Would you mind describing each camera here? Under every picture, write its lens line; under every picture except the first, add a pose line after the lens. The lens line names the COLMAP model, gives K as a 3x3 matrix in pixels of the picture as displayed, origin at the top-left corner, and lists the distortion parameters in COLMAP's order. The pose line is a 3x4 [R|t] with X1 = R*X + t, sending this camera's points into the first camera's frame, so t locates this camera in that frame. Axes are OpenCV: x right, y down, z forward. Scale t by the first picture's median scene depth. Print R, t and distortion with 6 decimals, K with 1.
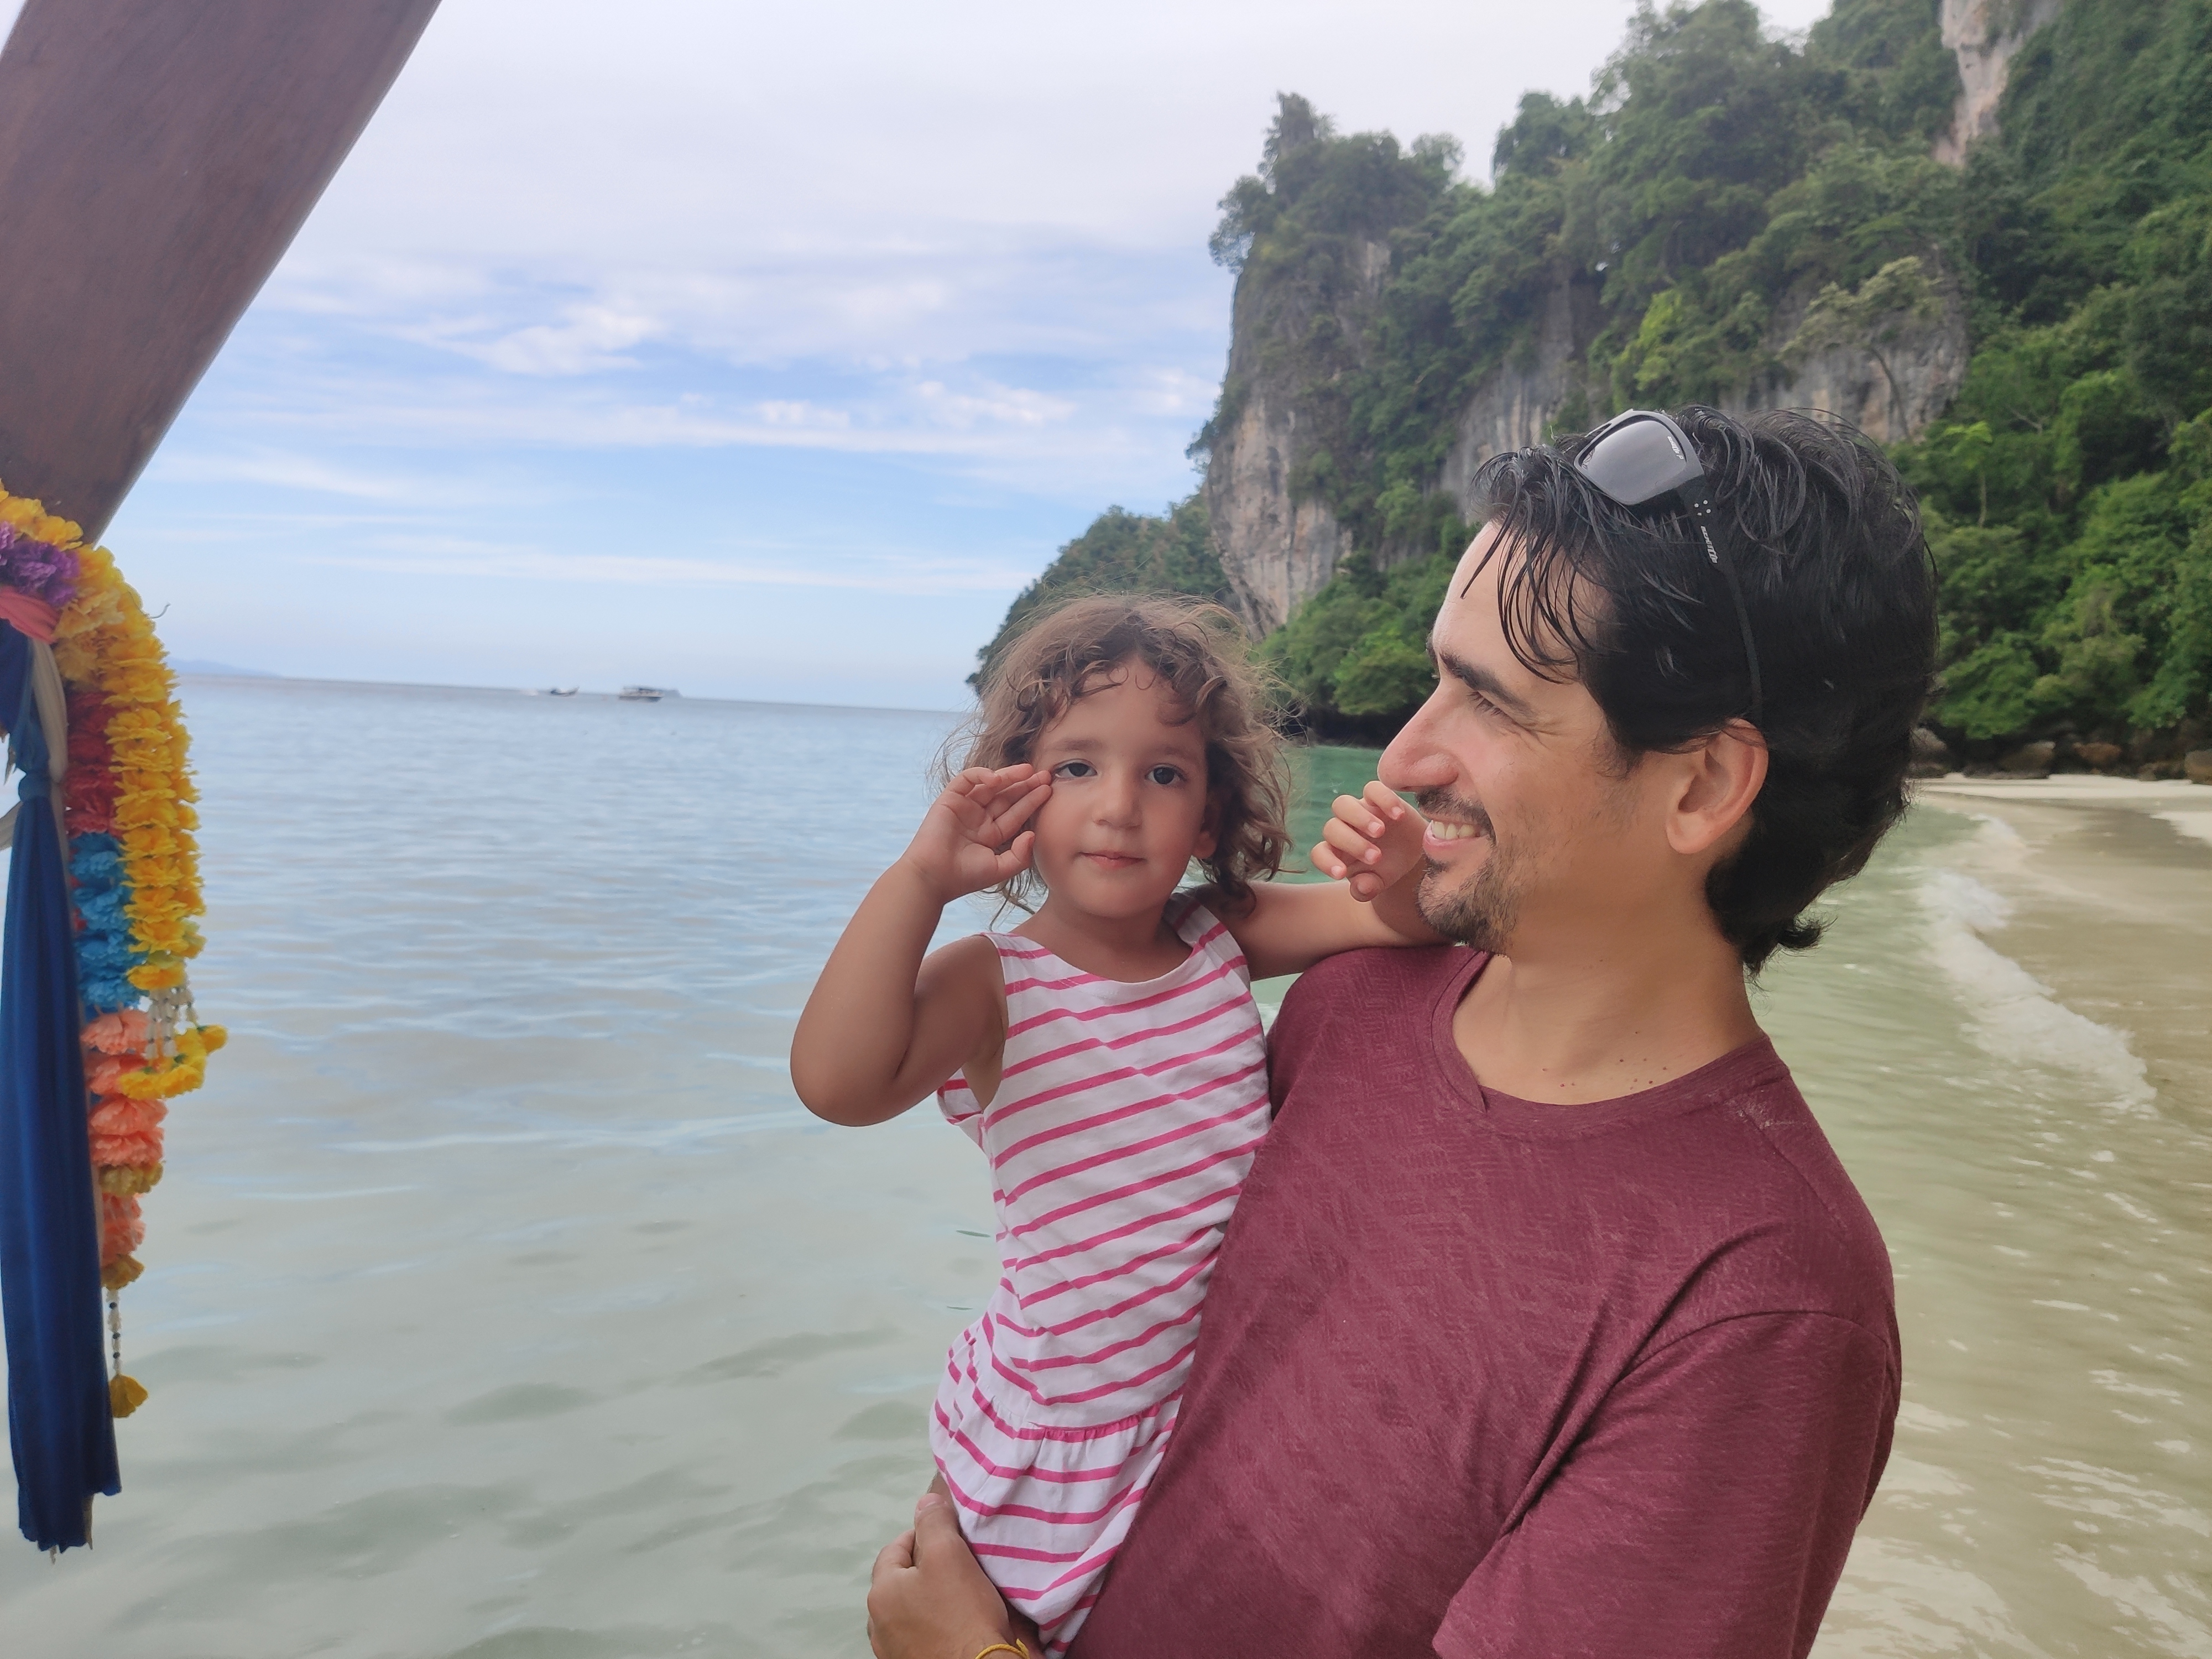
lens RADIAL K [[1741.6, 0, 1109.9], [0, 1741.6, 832.5], [0, 0, 1]] dist [-0.009292, 0.018351]
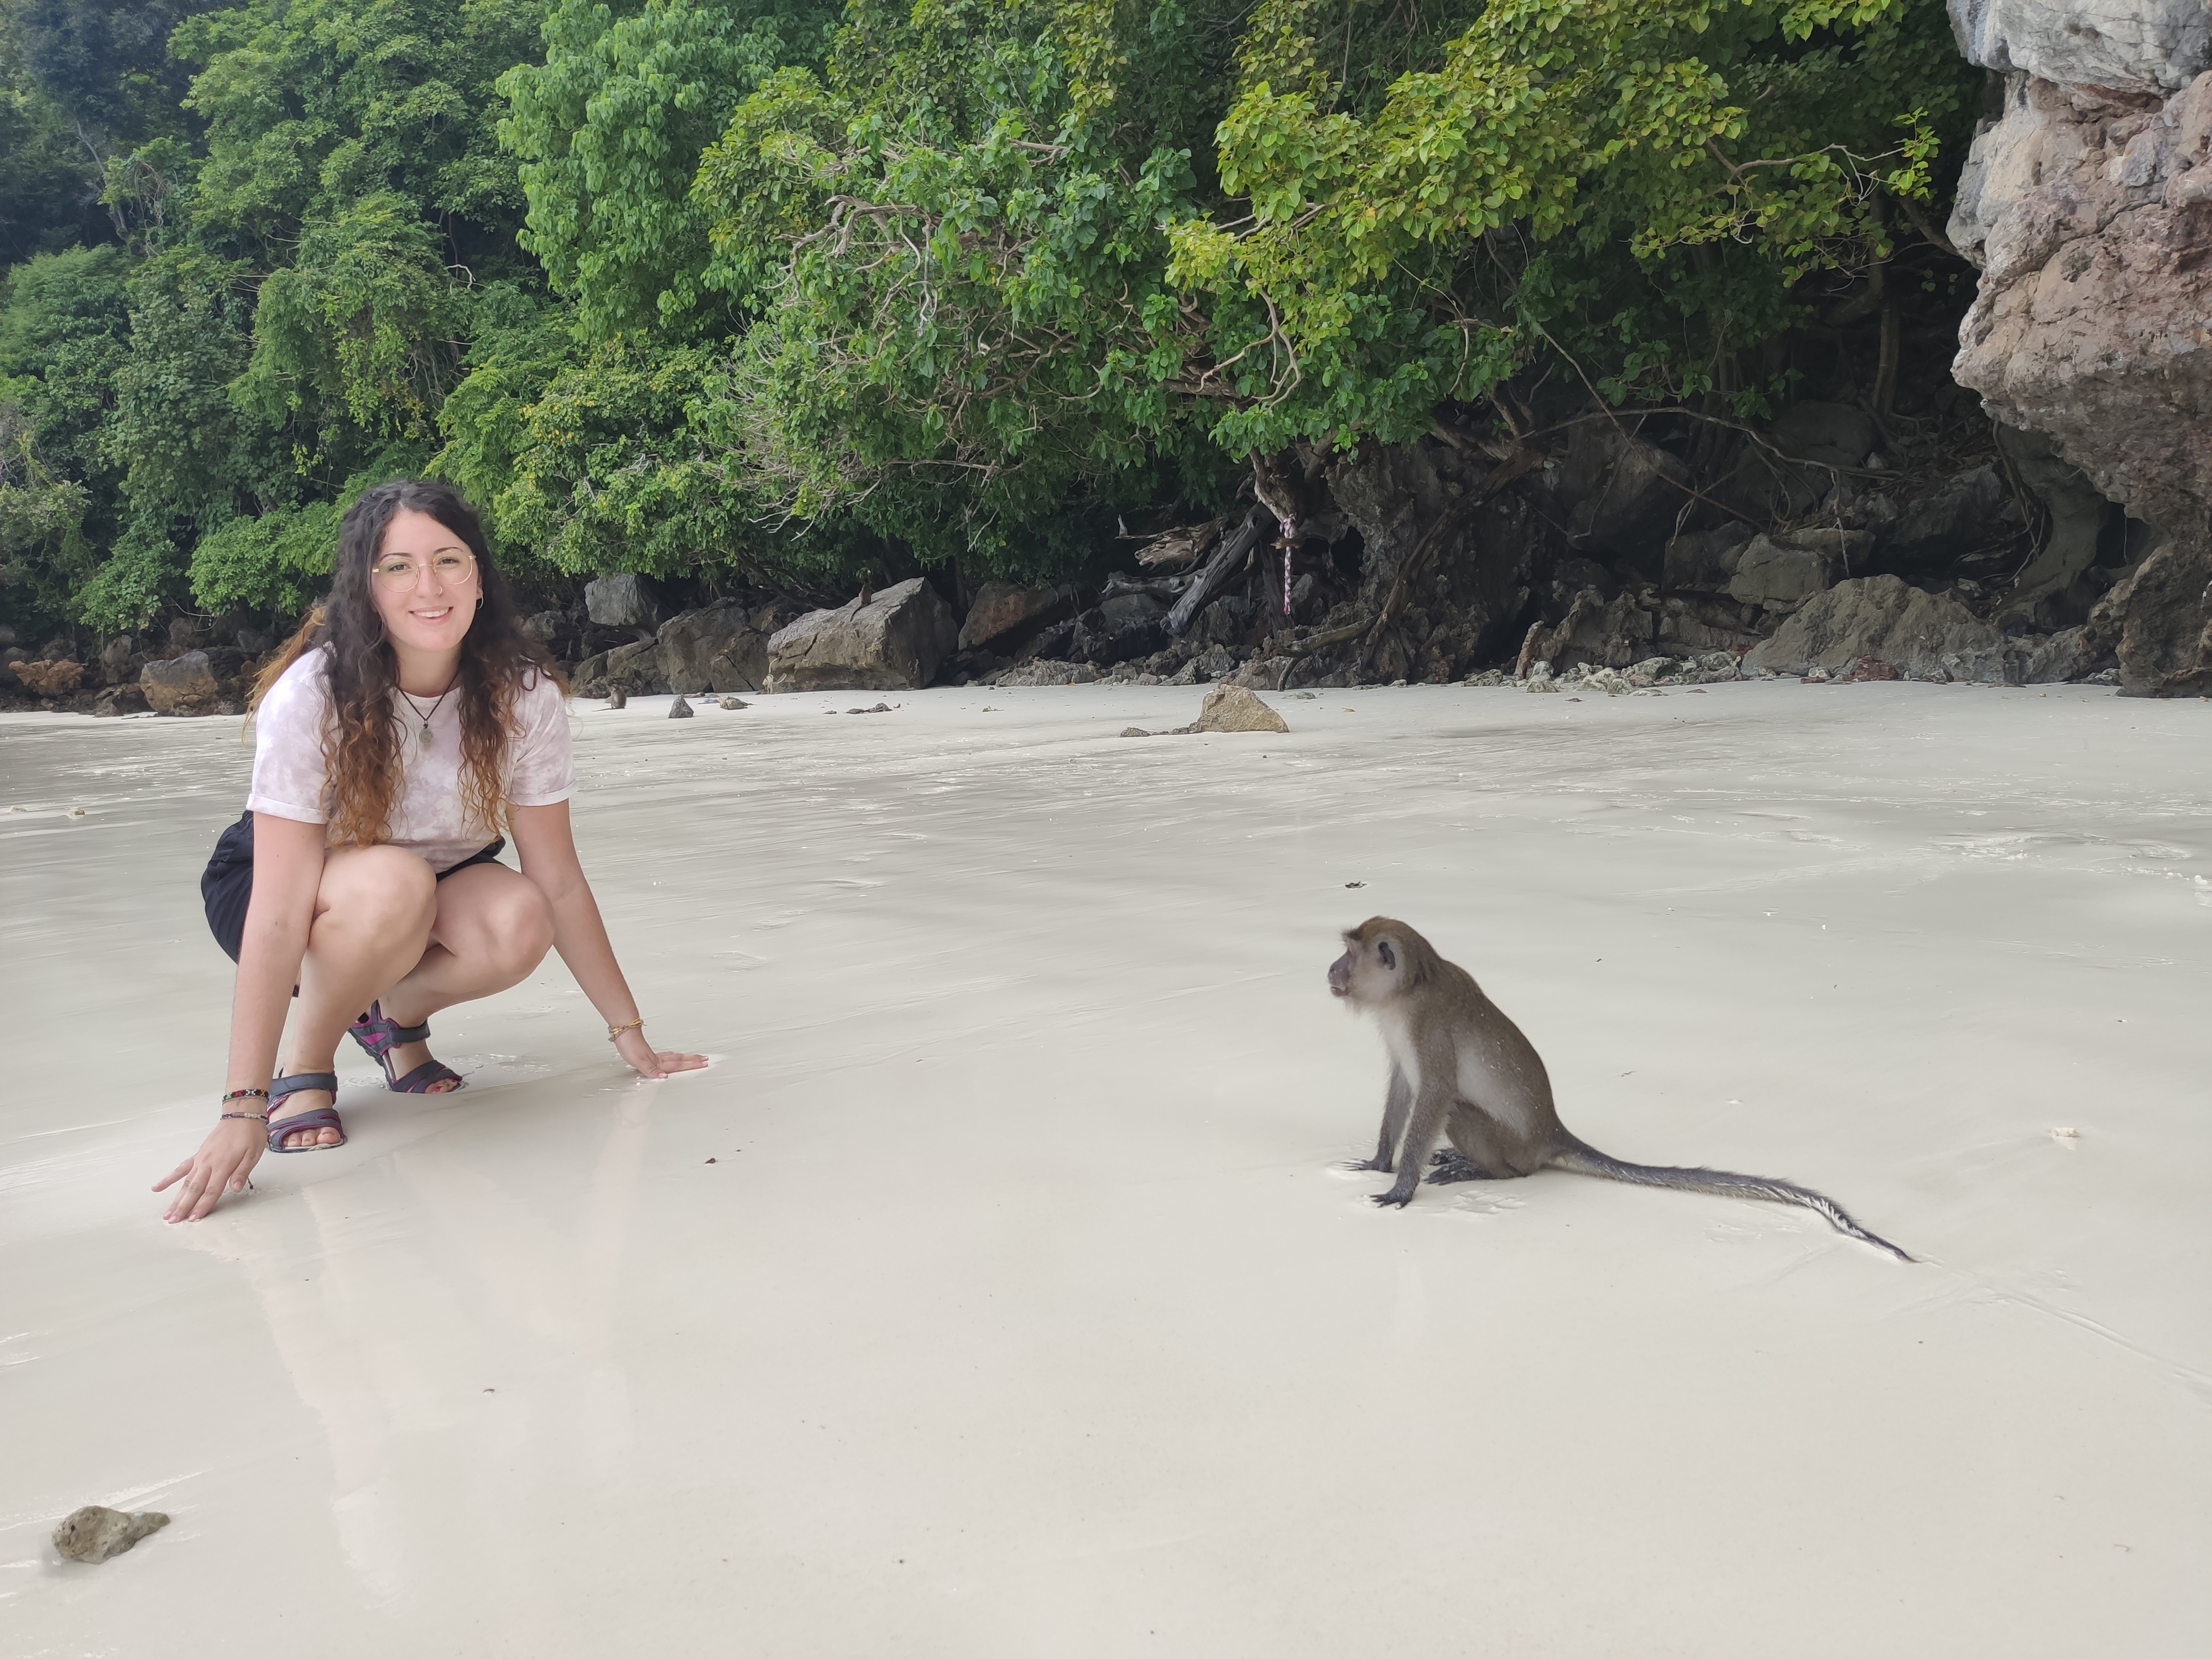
lens RADIAL K [[1741.6, 0, 1116.7], [0, 1741.6, 834.6], [0, 0, 1]] dist [-0.009292, 0.018351]
pose [[0.556950, -0.104123, 0.823993, 0.259381], [0.076373, 0.994328, 0.074026, -0.005372], [-0.827027, 0.021703, 0.561743, 0.327756]]
